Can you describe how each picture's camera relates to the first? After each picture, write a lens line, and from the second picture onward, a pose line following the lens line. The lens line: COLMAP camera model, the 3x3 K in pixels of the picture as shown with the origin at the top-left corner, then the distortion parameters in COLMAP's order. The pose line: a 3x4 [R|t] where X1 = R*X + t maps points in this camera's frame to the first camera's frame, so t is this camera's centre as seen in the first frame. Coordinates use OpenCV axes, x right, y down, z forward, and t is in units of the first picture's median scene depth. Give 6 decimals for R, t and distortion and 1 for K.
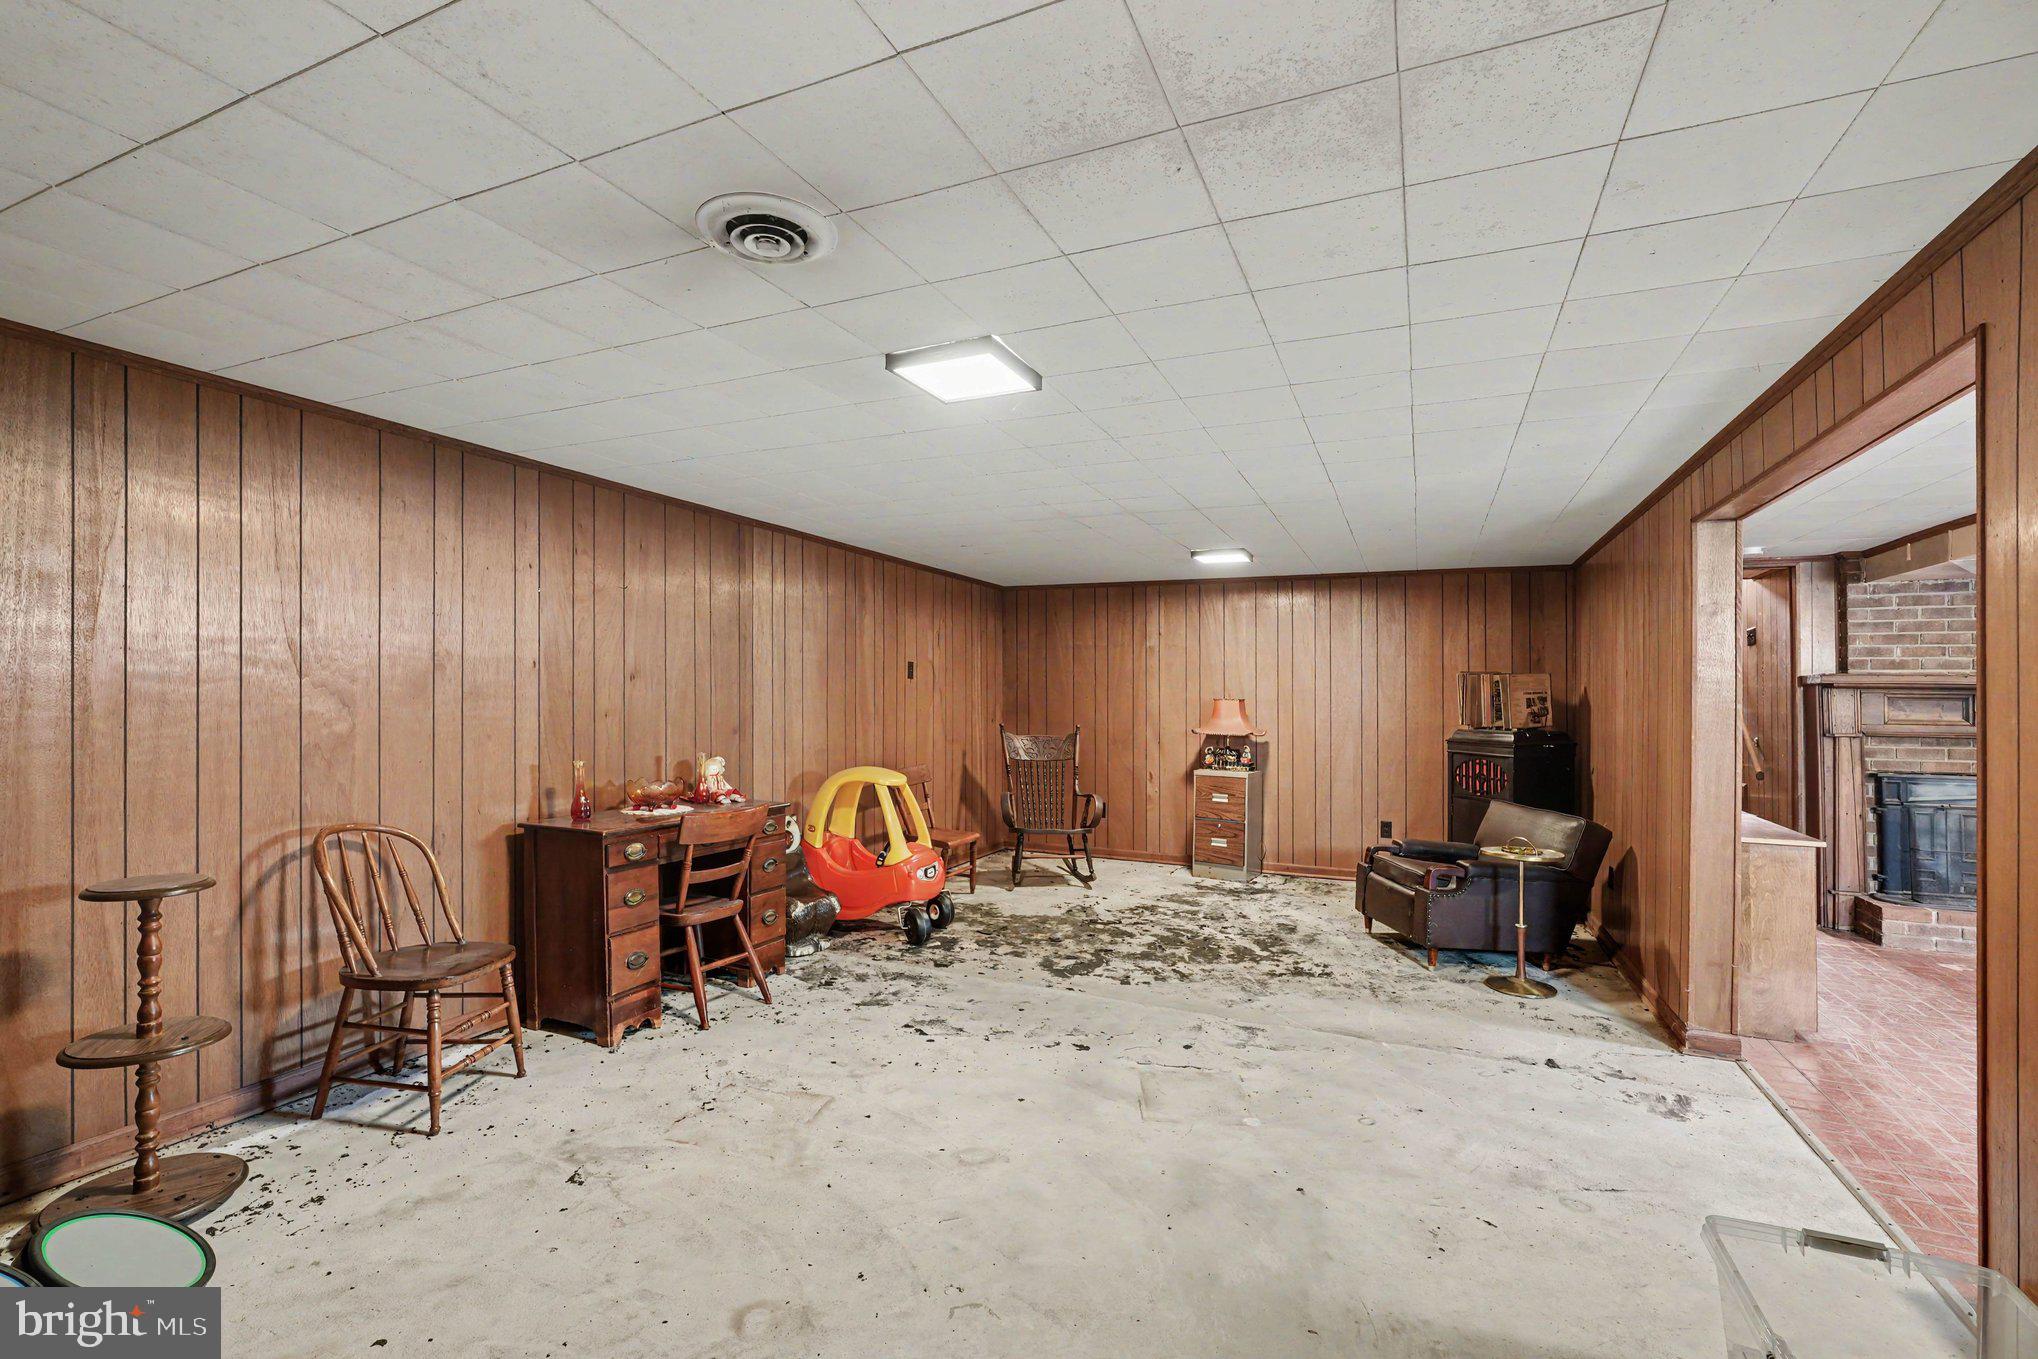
lens RADIAL K [[897.7, 0, 1019.0], [0, 897.7, 679.5], [0, 0, 1]] dist [-0.000324, 0.000022]
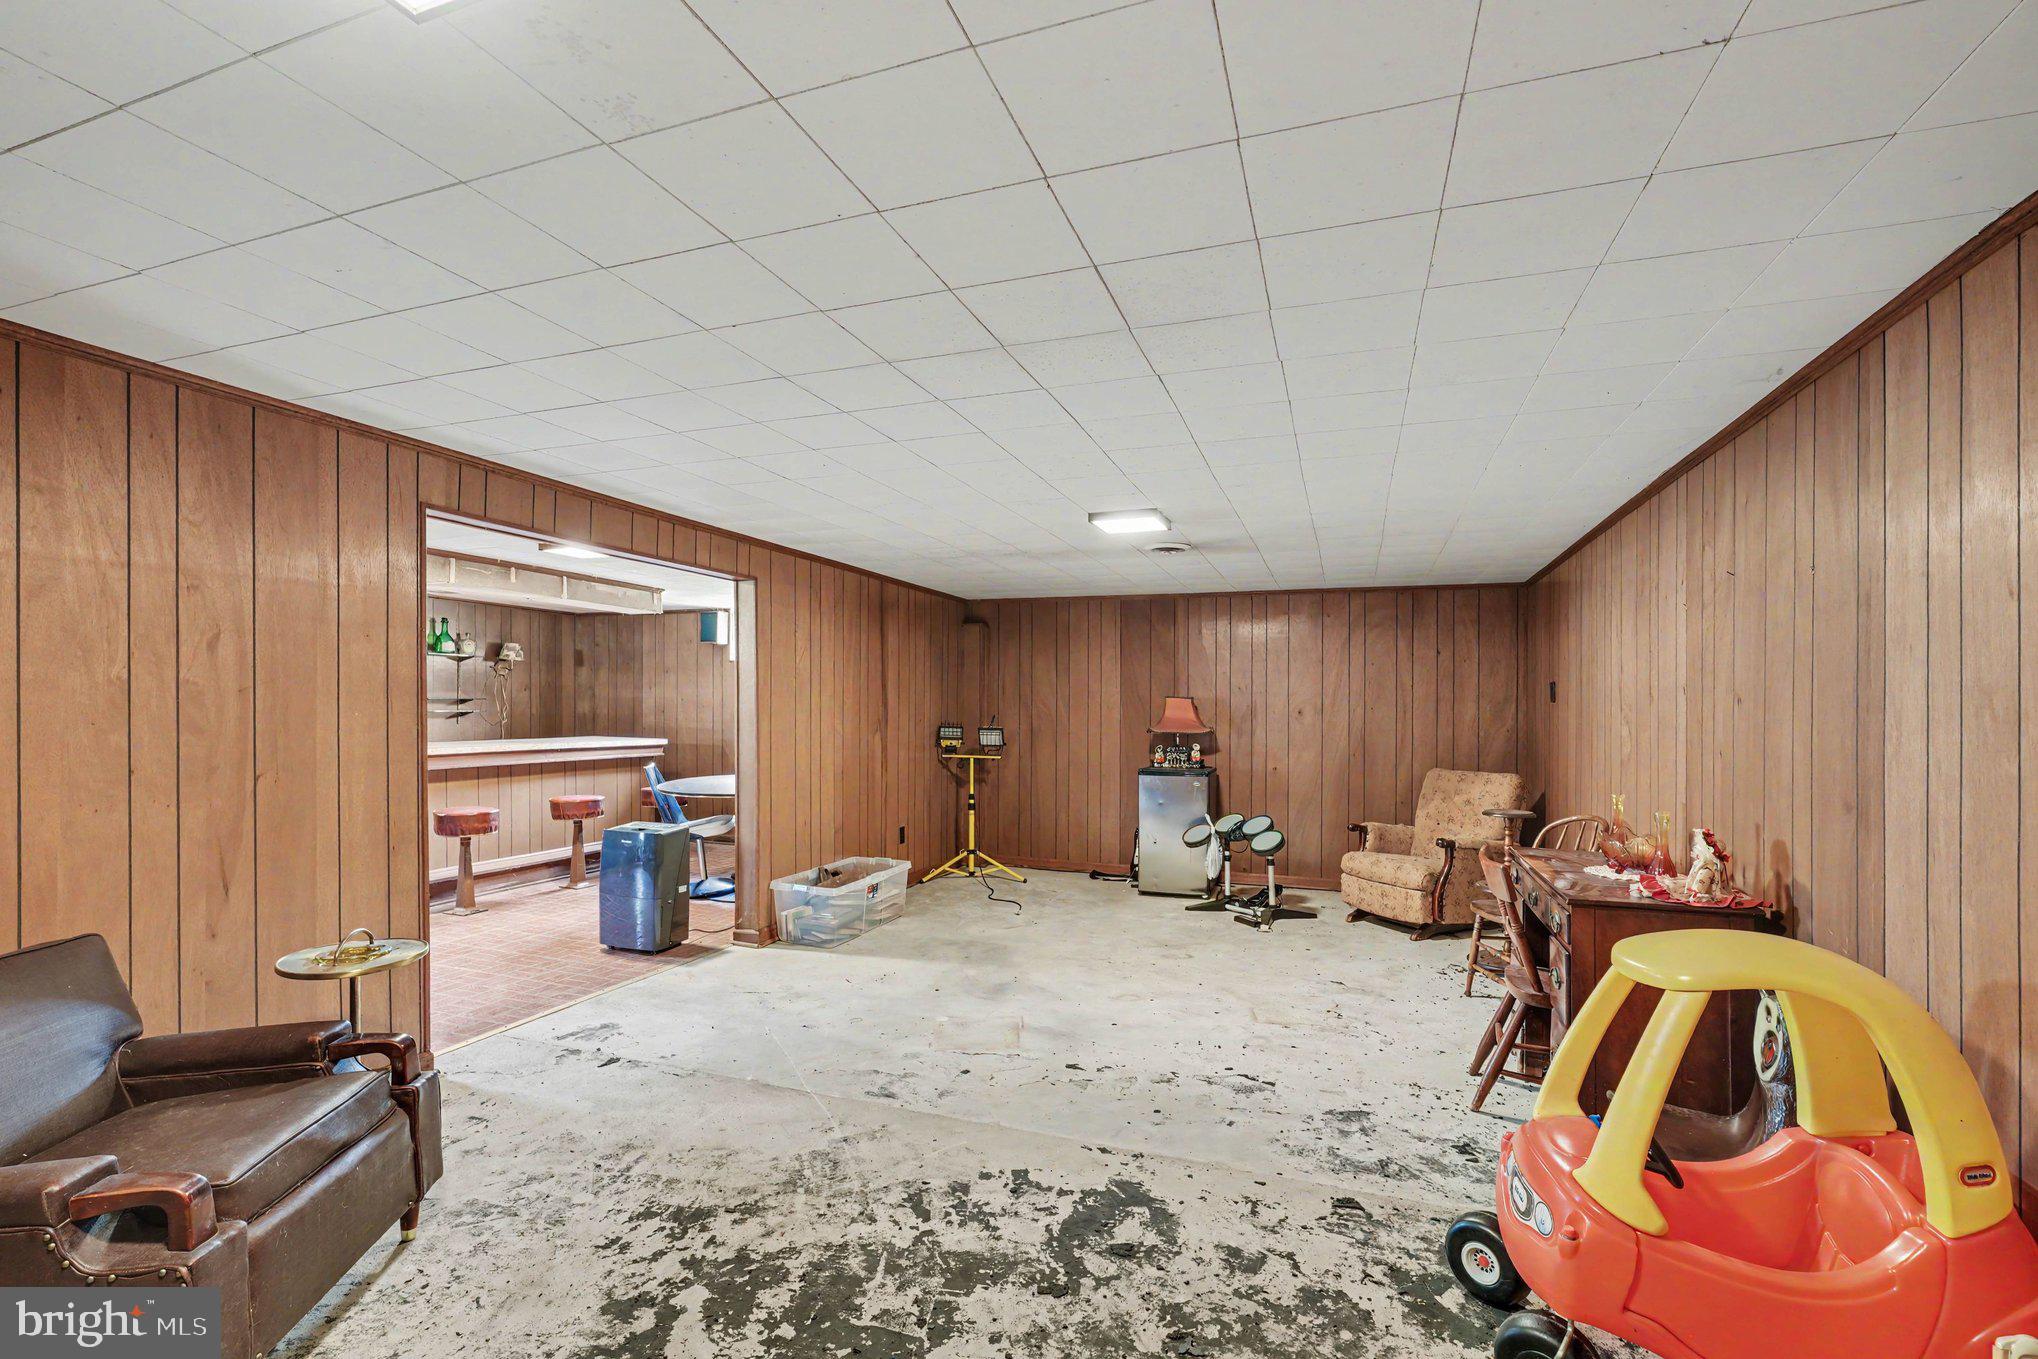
lens RADIAL K [[897.7, 0, 1019.0], [0, 897.7, 679.5], [0, 0, 1]] dist [-0.000324, 0.000022]
pose [[-0.997238, -0.028754, -0.068476, 0.165191], [-0.025340, 0.998417, -0.050211, 0.028312], [0.069811, -0.048337, -0.996388, 1.572594]]
